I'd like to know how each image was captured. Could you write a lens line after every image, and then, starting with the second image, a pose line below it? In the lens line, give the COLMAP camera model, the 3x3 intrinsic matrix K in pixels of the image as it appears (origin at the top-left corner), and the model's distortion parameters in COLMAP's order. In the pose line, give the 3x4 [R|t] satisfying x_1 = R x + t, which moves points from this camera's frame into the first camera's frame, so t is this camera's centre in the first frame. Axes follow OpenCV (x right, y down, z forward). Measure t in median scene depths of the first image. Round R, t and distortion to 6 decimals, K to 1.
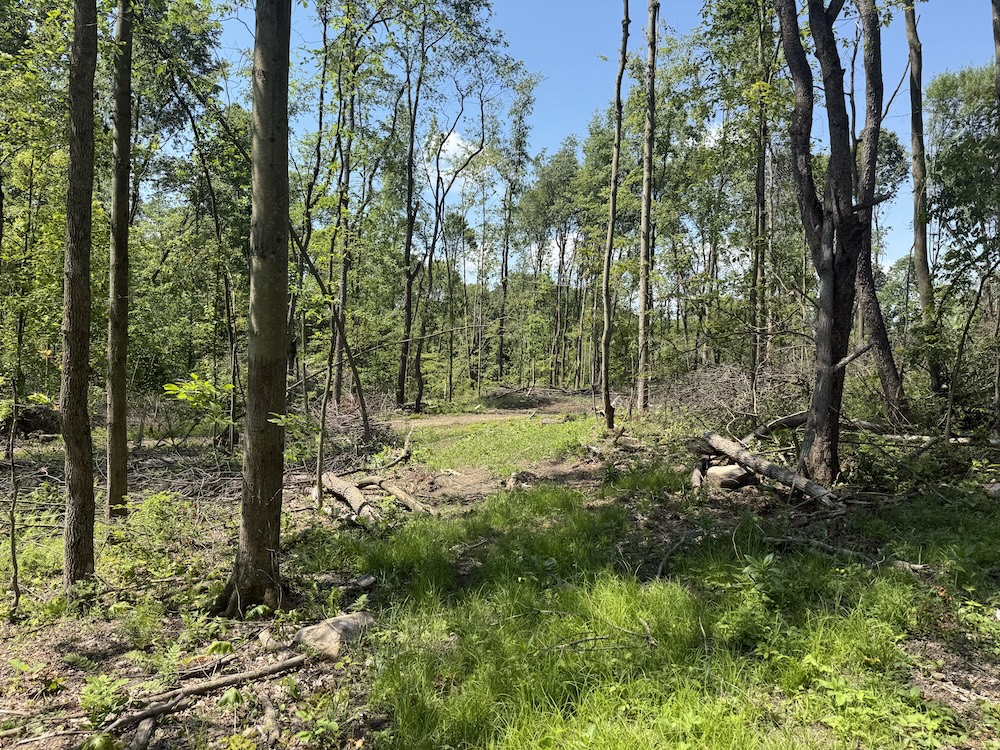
lens RADIAL K [[706.1, 0, 500.0], [0, 706.1, 375.0], [0, 0, 1]] dist [0.081161, -0.106294]
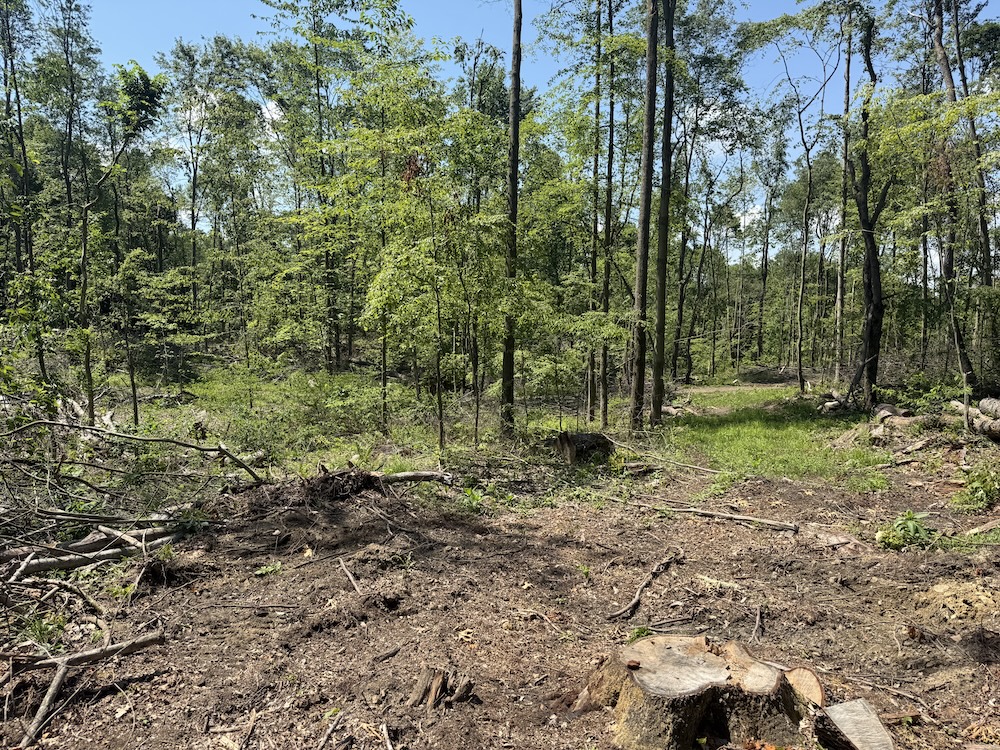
lens RADIAL K [[706.1, 0, 500.0], [0, 706.1, 375.0], [0, 0, 1]] dist [0.081161, -0.106294]
pose [[0.935732, 0.013292, -0.352461, 0.016601], [-0.001398, 0.999422, 0.033979, -0.006981], [0.352709, -0.031302, 0.935209, -0.253774]]
